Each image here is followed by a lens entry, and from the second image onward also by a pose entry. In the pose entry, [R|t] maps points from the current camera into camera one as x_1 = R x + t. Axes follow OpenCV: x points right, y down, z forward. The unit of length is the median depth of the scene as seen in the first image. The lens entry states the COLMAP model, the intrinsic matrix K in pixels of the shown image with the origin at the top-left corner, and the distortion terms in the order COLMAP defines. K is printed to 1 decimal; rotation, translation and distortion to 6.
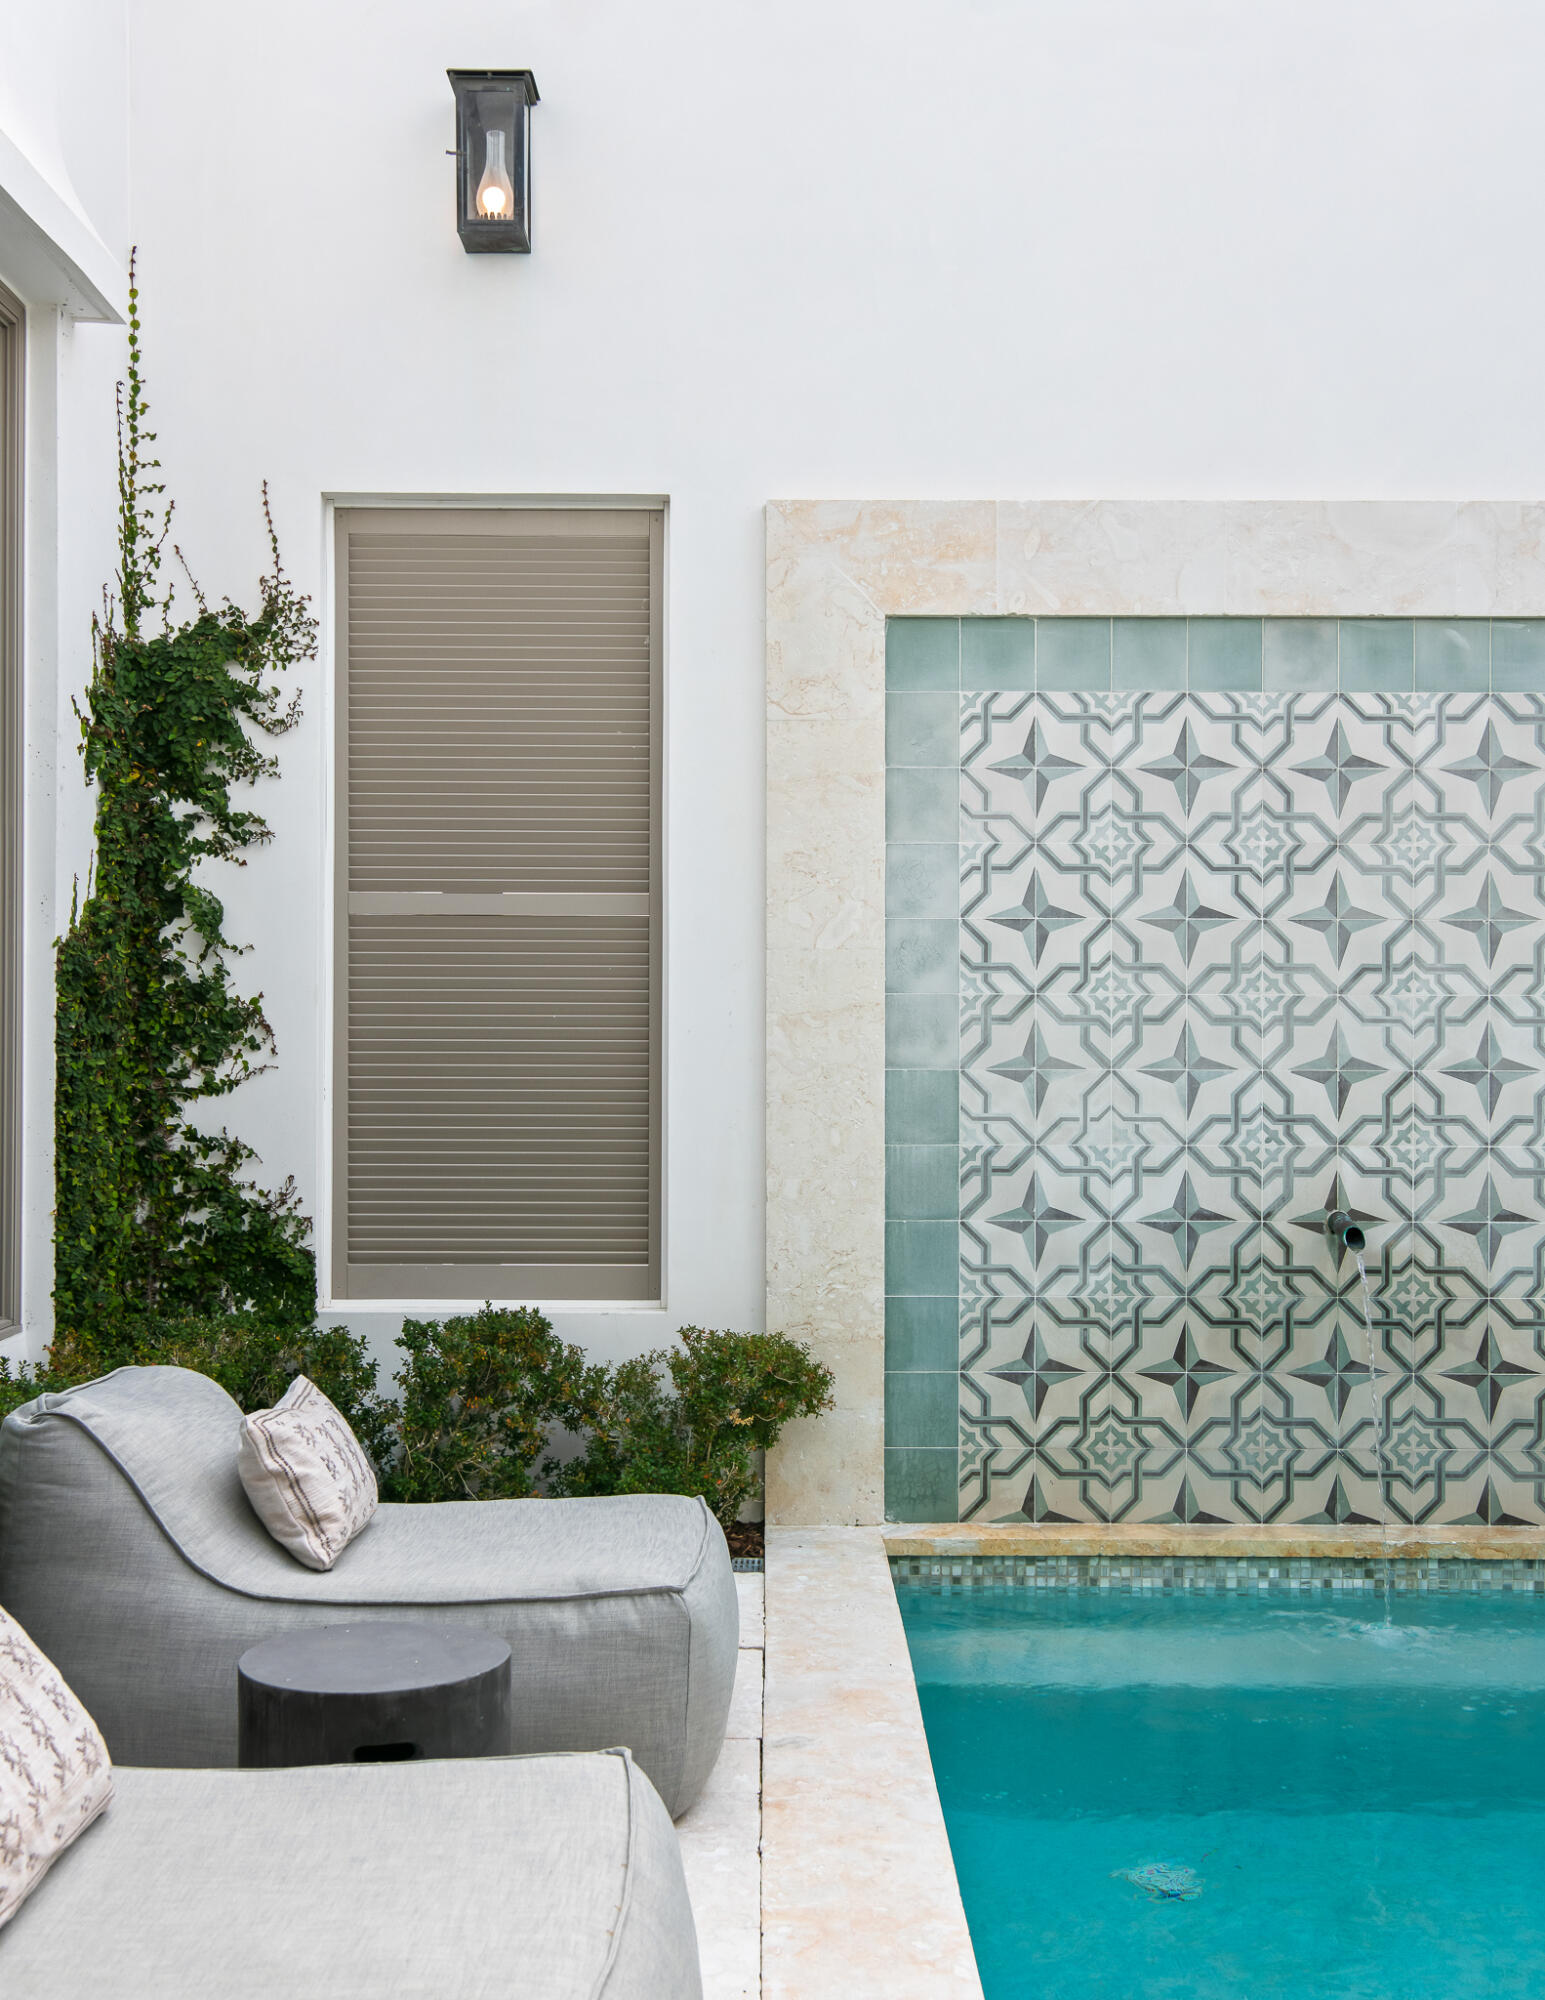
lens RADIAL K [[2355.4, 0, 778.4], [0, 2355.4, 997.0], [0, 0, 1]] dist [0.032841, 0.000000]
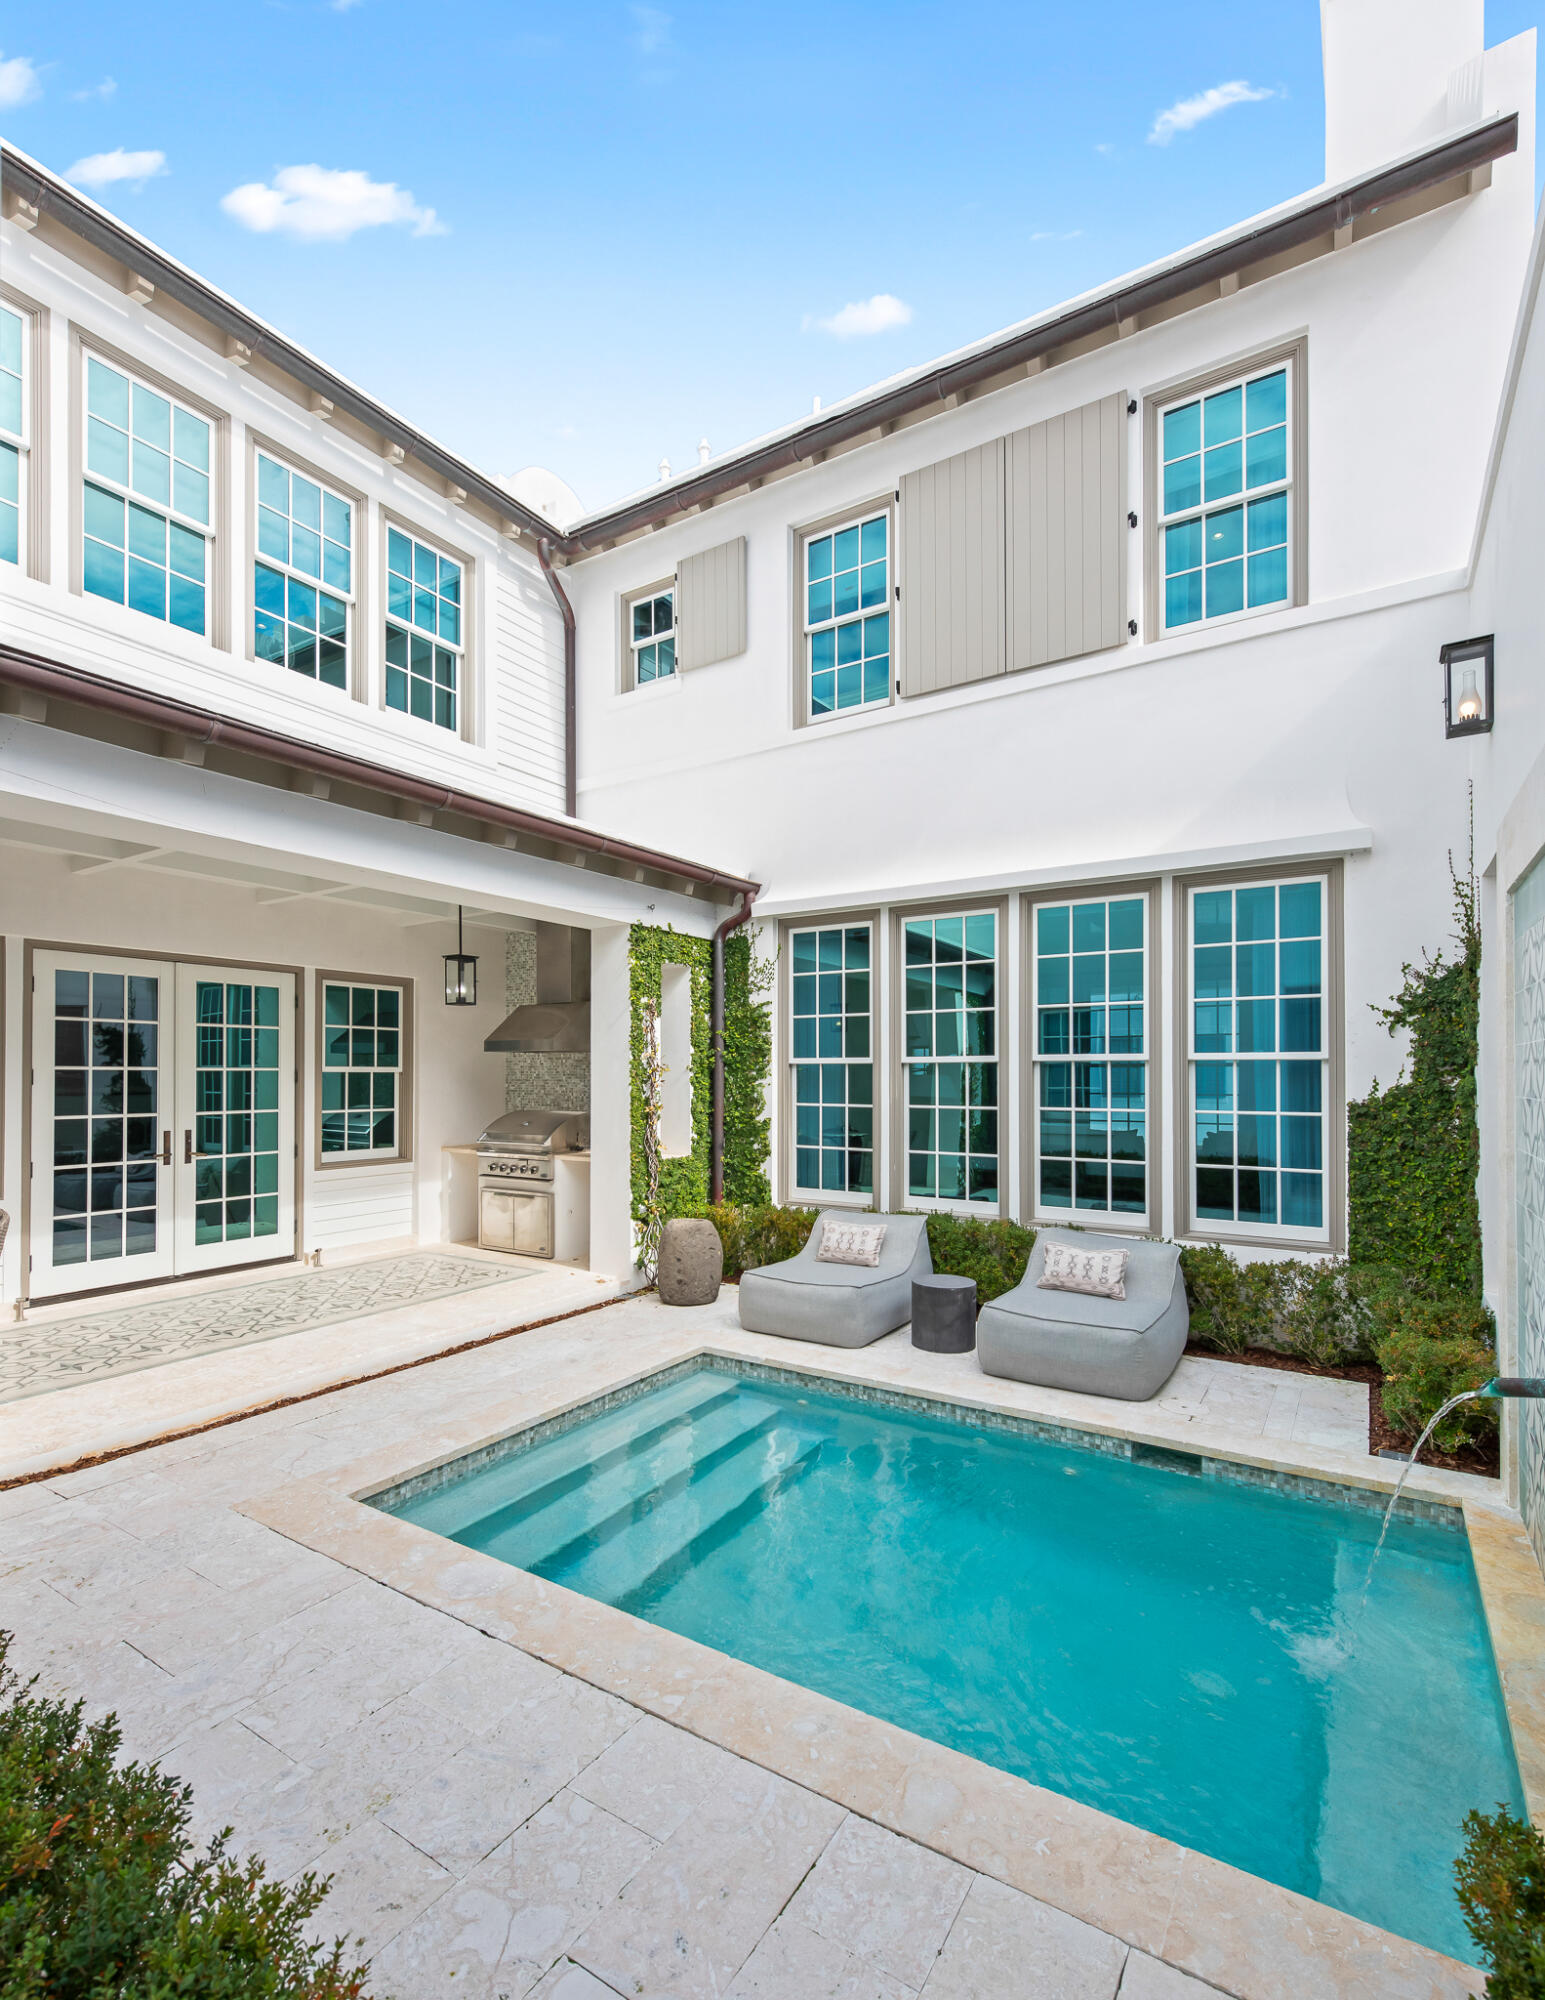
lens RADIAL K [[902.2, 0, 770.1], [0, 902.2, 1076.4], [0, 0, 1]] dist [0.001622, -0.000722]
pose [[-0.549991, -0.014123, -0.835051, 0.758861], [-0.000660, 0.999864, -0.016476, -0.032163], [0.835170, -0.008510, -0.549926, 0.916101]]
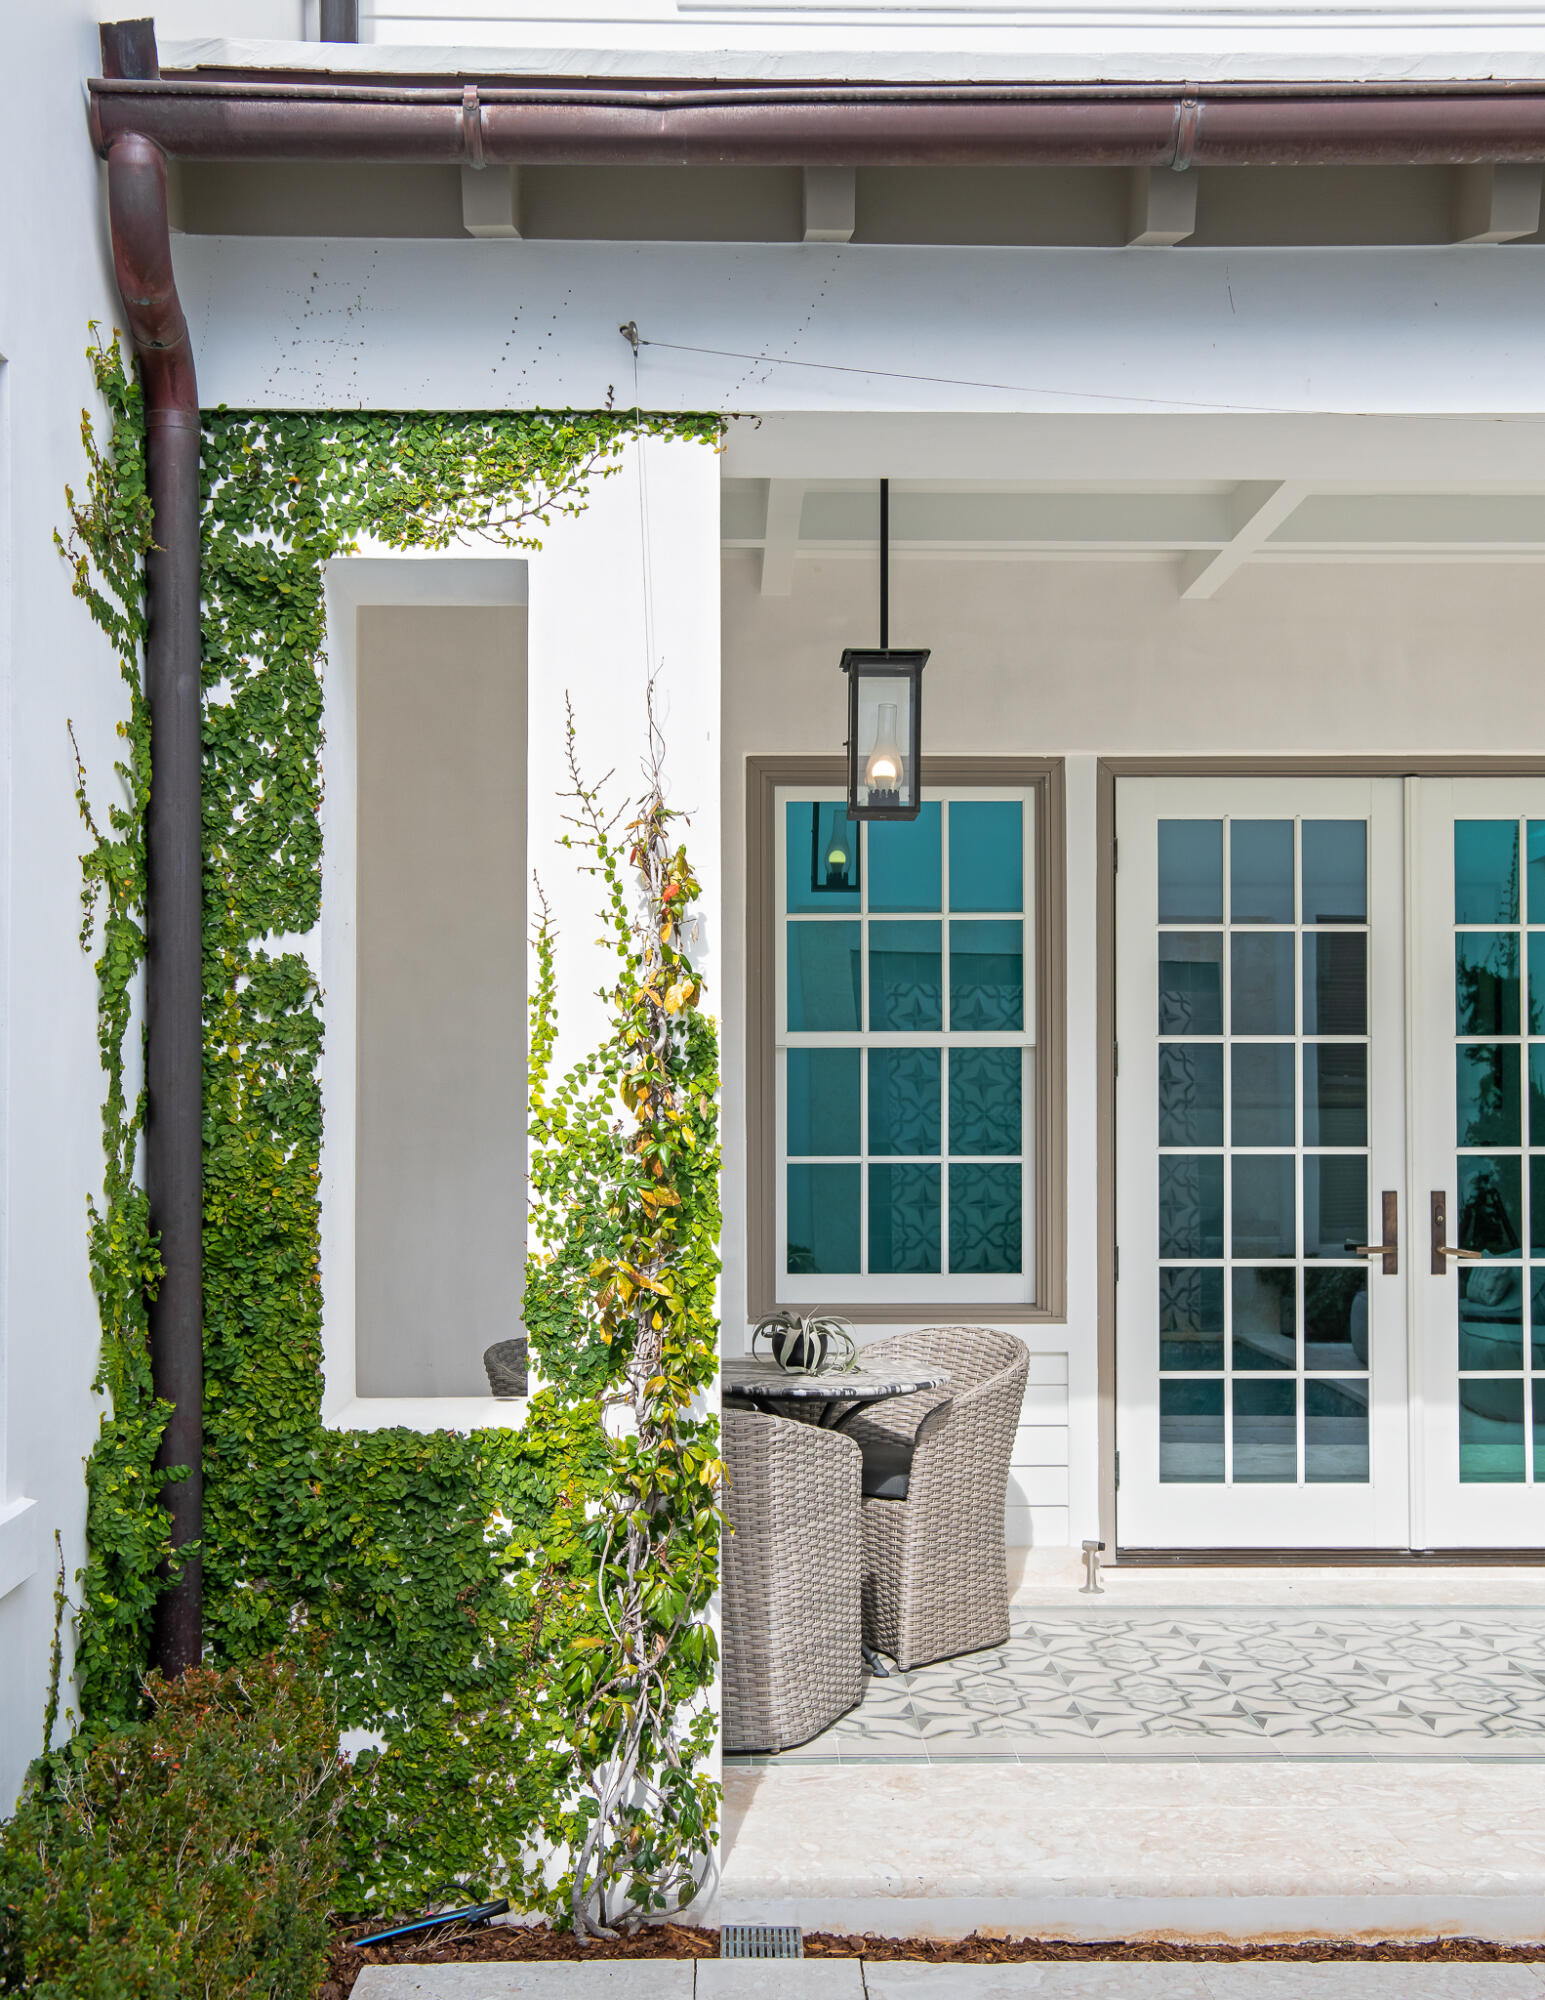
lens RADIAL K [[2357.7, 0, 794.4], [0, 2357.7, 1060.4], [0, 0, 1]] dist [0.037446, 0.000000]
pose [[-0.999888, -0.012766, -0.007787, 0.559059], [-0.012594, 0.999685, -0.021730, -0.019733], [0.008062, -0.021630, -0.999734, 0.876006]]
